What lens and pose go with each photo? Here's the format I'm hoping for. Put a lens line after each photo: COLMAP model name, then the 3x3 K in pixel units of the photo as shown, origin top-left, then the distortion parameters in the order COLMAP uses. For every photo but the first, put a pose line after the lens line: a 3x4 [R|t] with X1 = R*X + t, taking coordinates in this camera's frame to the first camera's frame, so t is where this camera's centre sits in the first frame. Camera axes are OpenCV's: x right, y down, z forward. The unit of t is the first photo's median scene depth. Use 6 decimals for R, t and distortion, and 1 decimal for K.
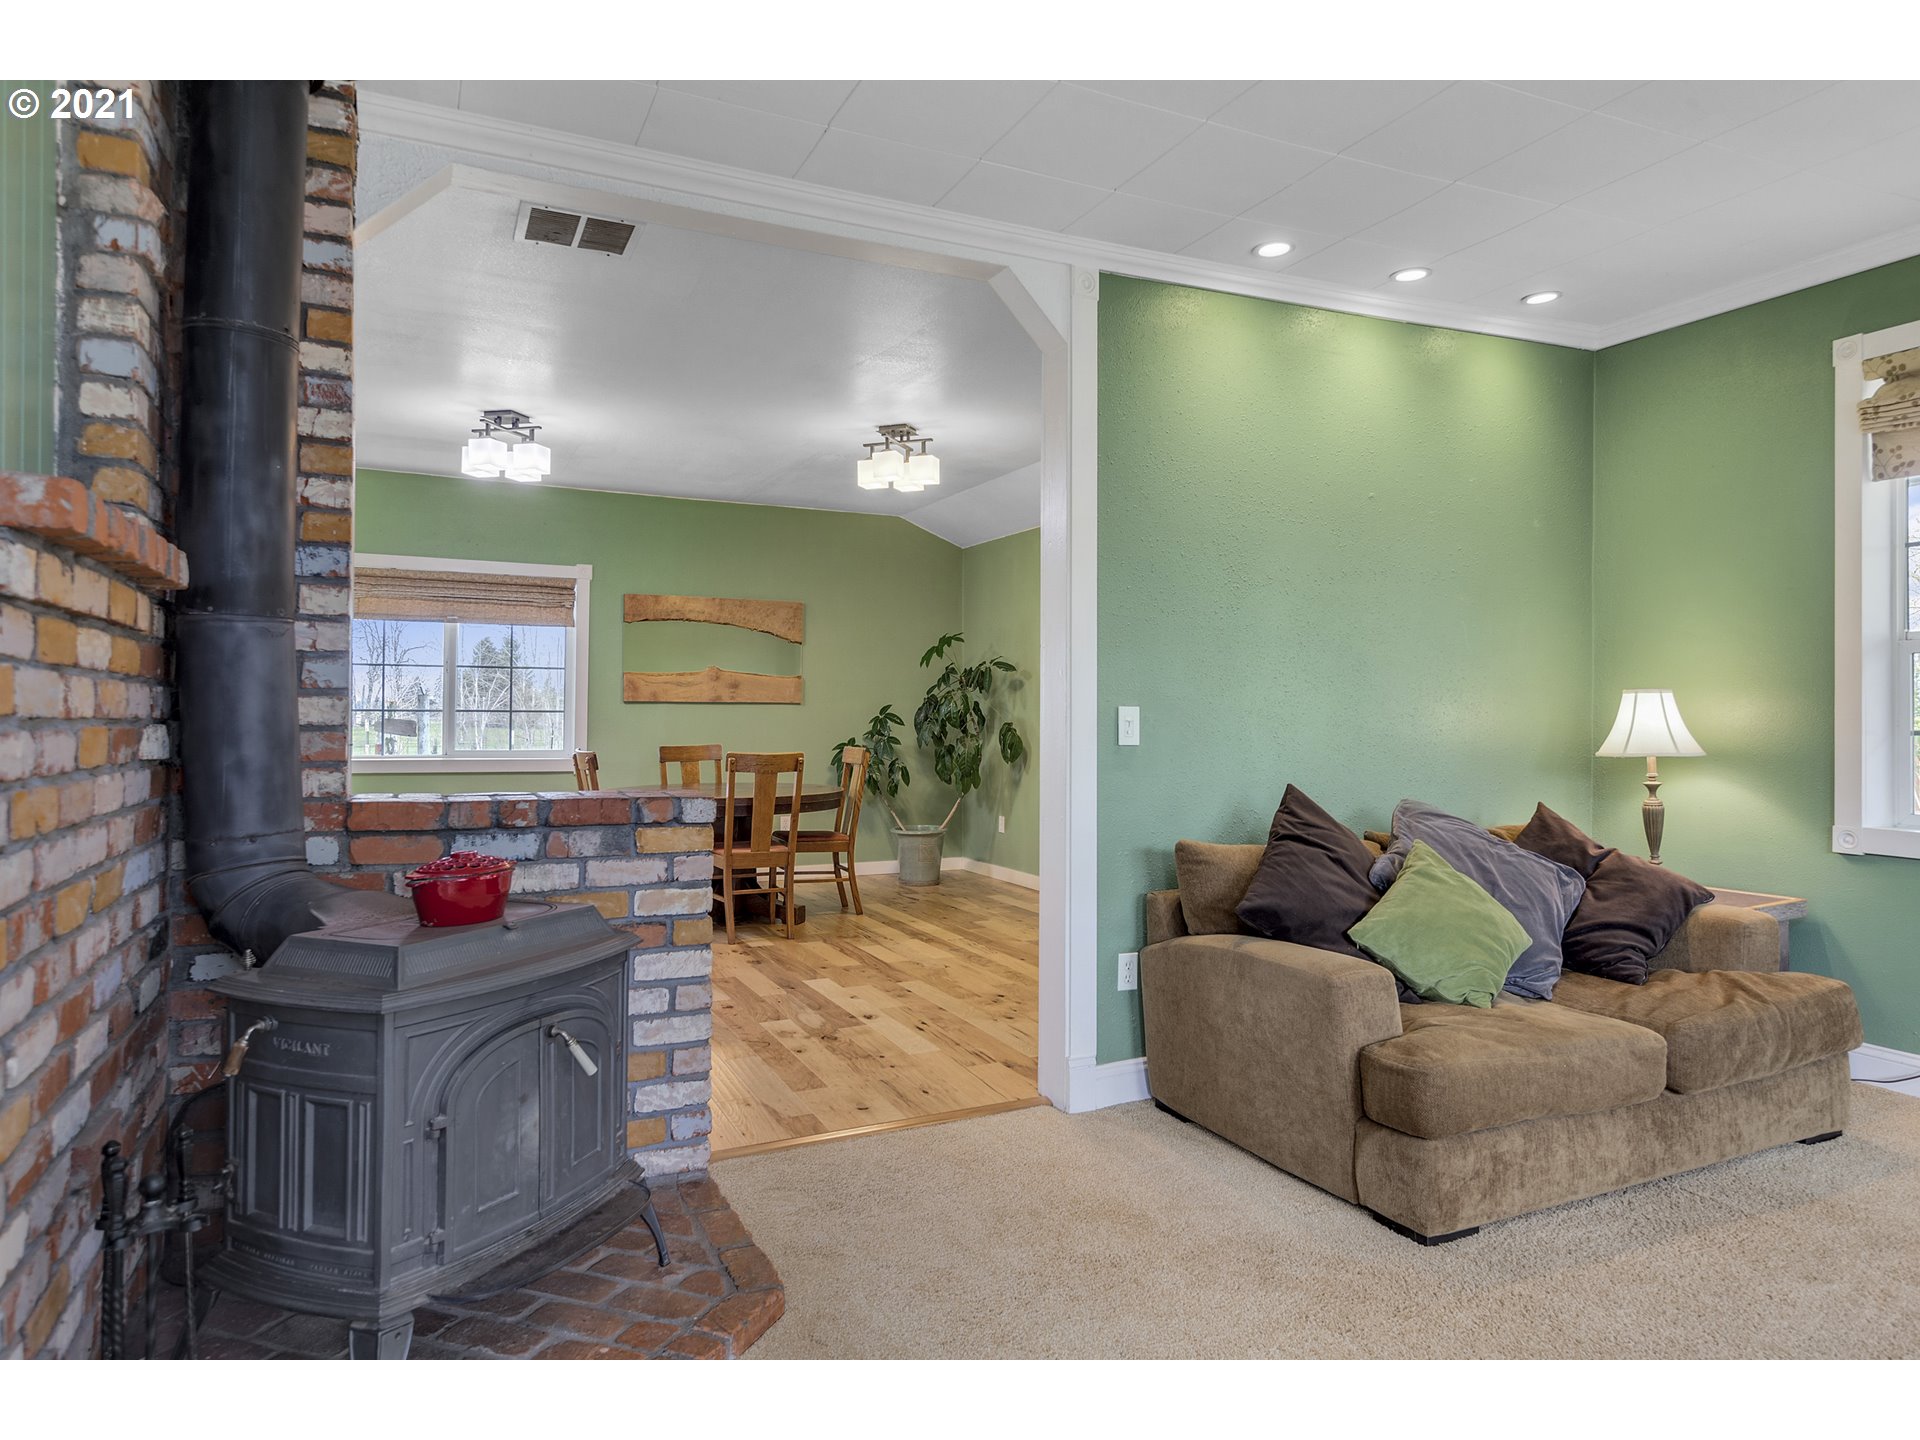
lens RADIAL K [[1207.3, 0, 960.0], [0, 1207.3, 720.0], [0, 0, 1]] dist [0.057473, 0.000646]
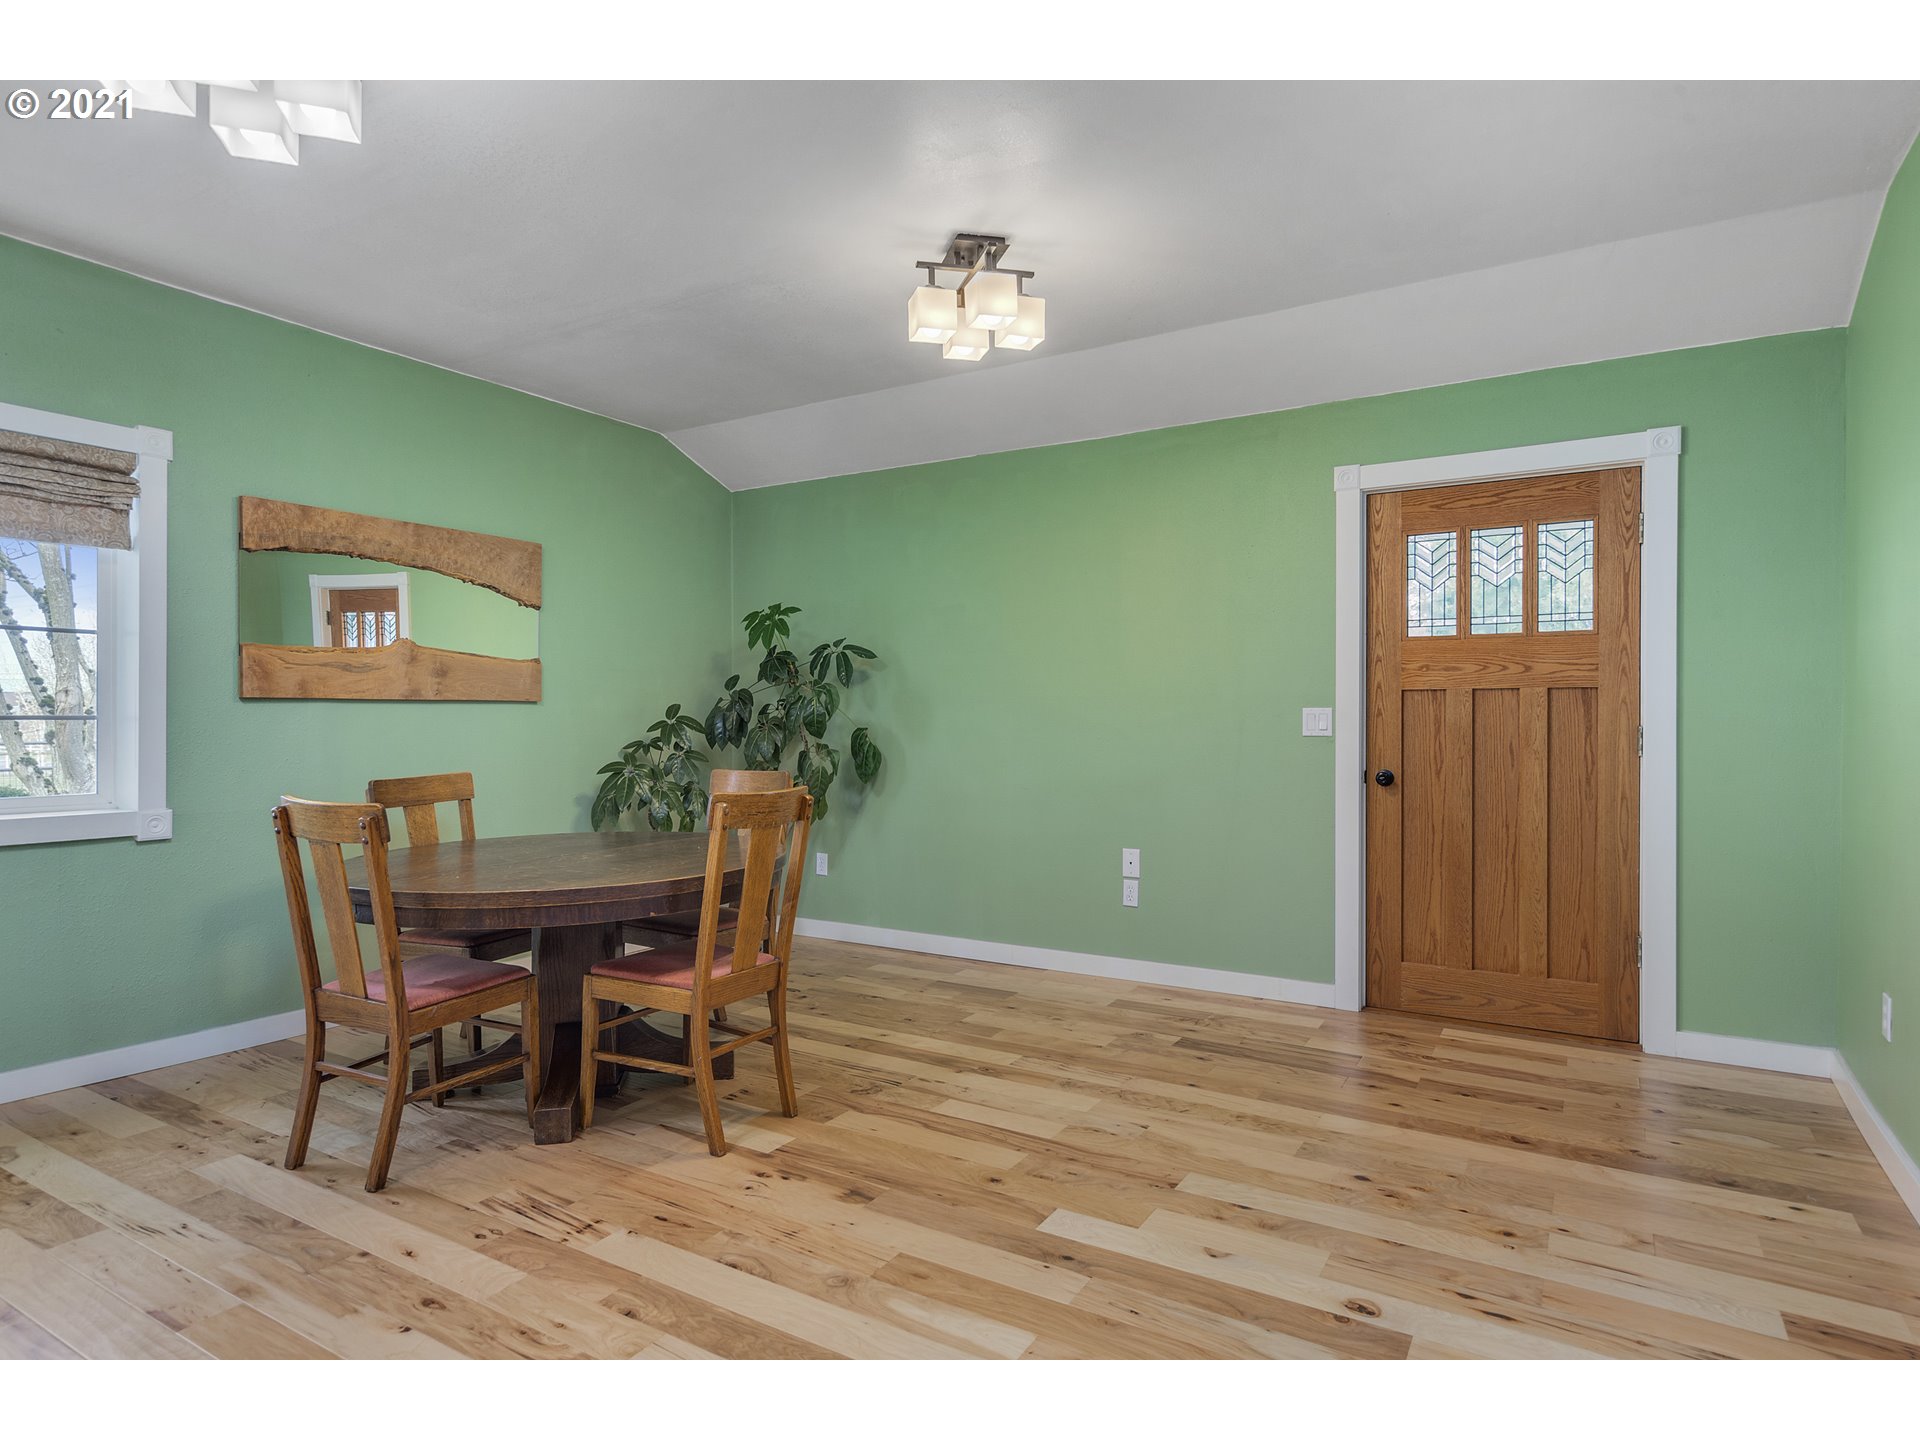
lens RADIAL K [[1050.4, 0, 960.0], [0, 1050.4, 720.0], [0, 0, 1]] dist [0.002353, 0.000454]
pose [[0.827217, -0.007009, 0.561839, -0.274061], [0.008753, 0.999962, -0.000413, -0.002272], [-0.561815, 0.005259, 0.827246, 0.437382]]
